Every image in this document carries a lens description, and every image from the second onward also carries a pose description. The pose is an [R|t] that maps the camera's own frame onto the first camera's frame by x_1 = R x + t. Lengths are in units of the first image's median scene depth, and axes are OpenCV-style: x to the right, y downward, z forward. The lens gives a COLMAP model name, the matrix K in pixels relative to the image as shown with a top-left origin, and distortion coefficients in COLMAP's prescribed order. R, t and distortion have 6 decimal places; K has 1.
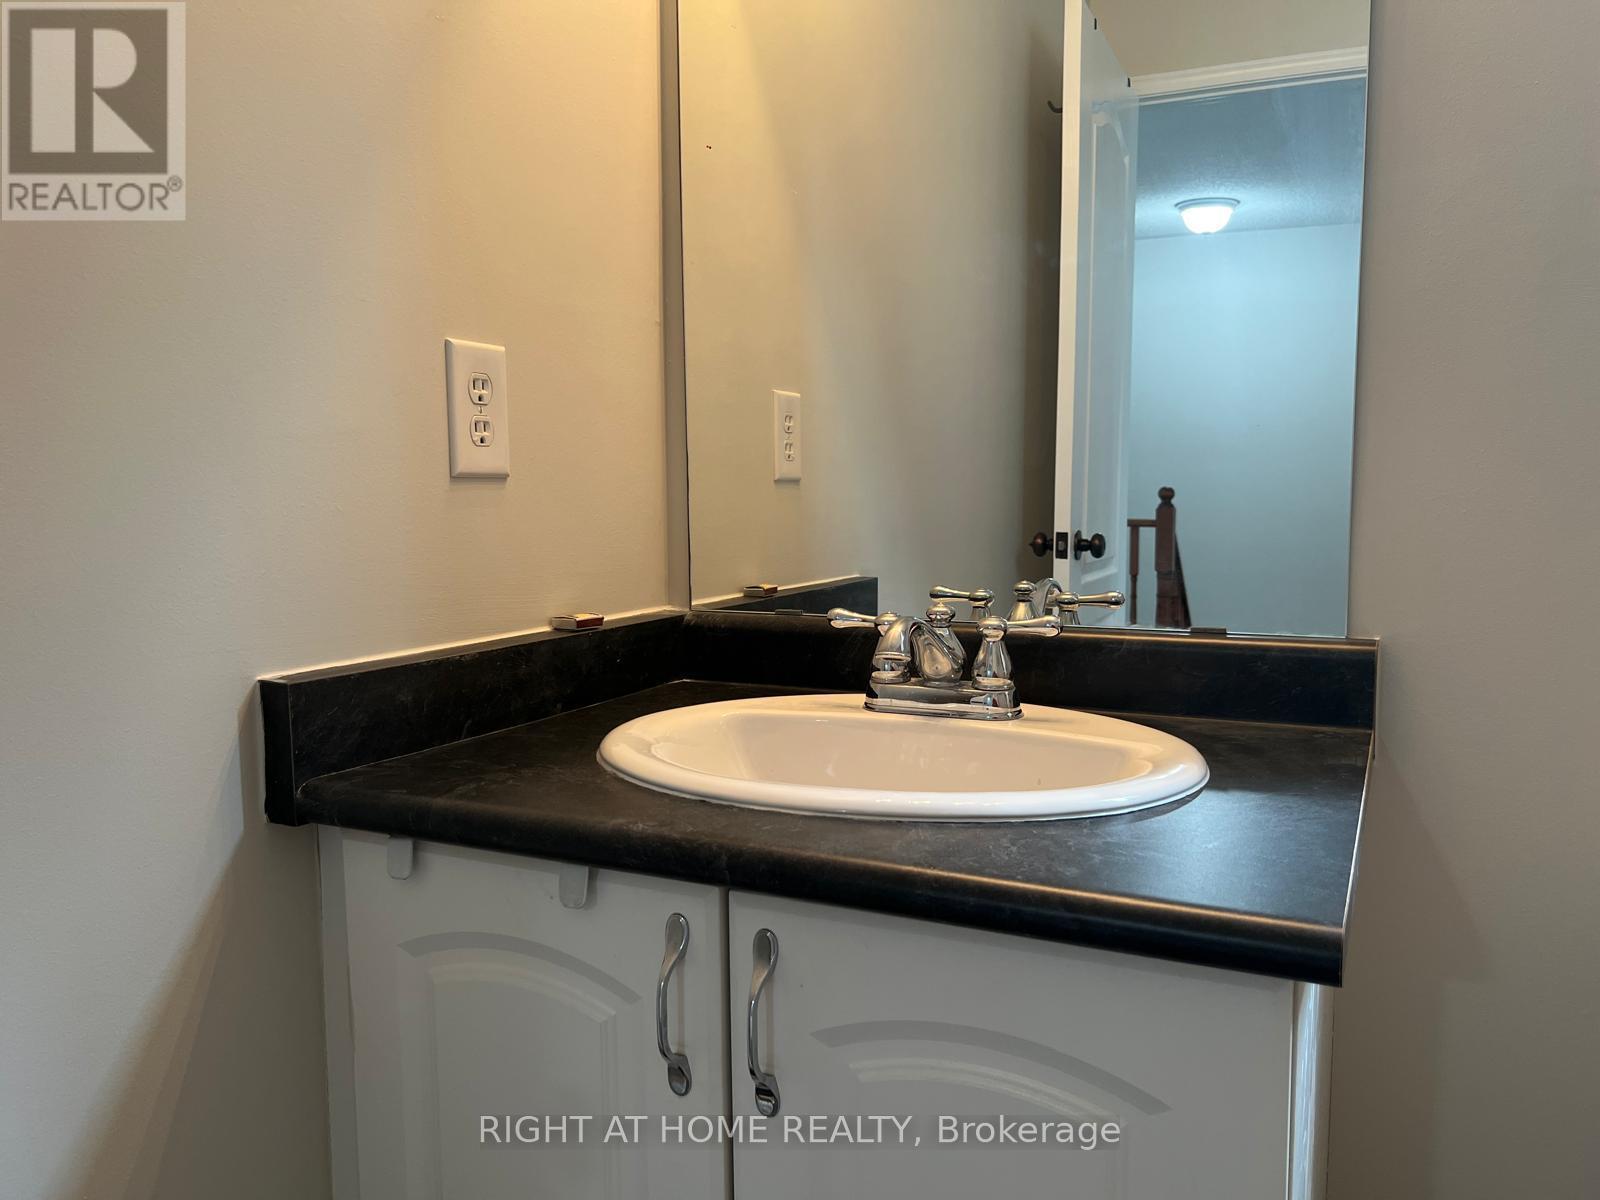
lens RADIAL K [[1205.7, 0, 802.5], [0, 1205.7, 599.3], [0, 0, 1]] dist [0.052510, -0.065667]
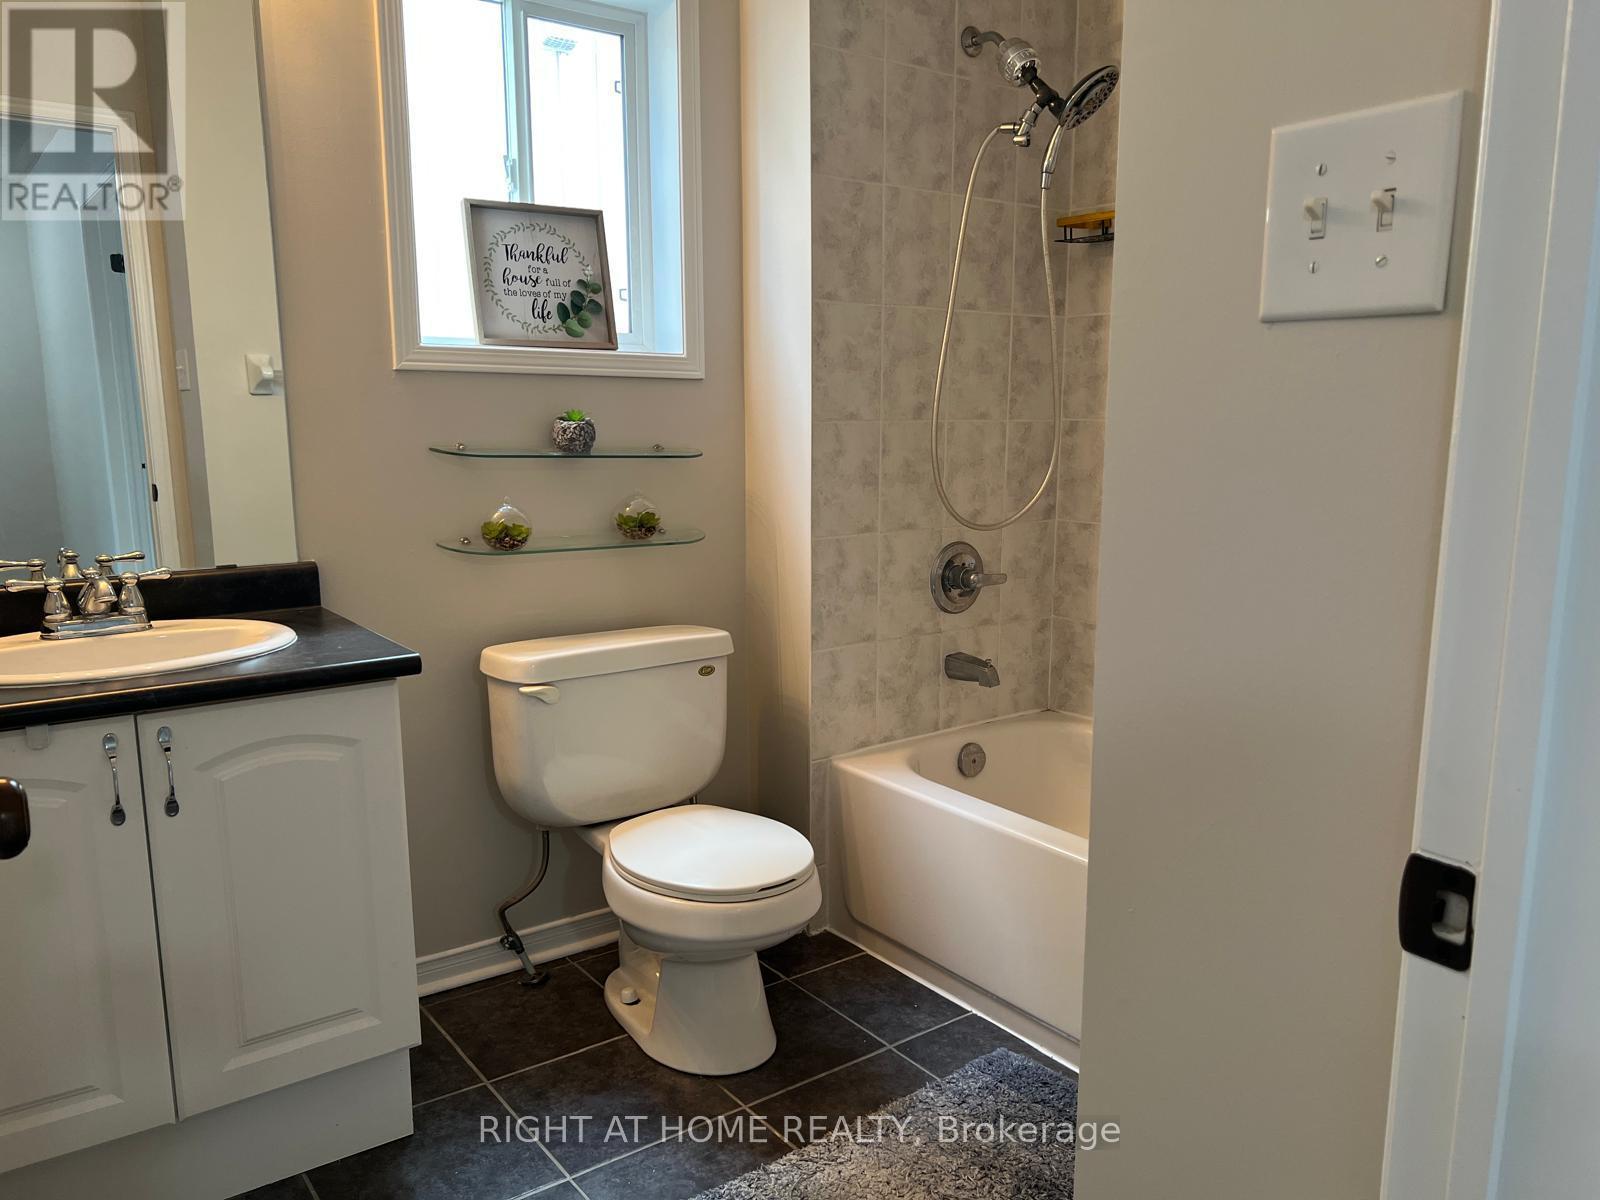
lens RADIAL K [[1205.7, 0, 800.8], [0, 1205.7, 603.6], [0, 0, 1]] dist [0.052510, -0.065667]
pose [[0.488799, -0.137394, 0.861510, -0.855118], [0.082571, 0.990373, 0.111096, -0.053203], [-0.868480, 0.016832, 0.495438, -0.664121]]
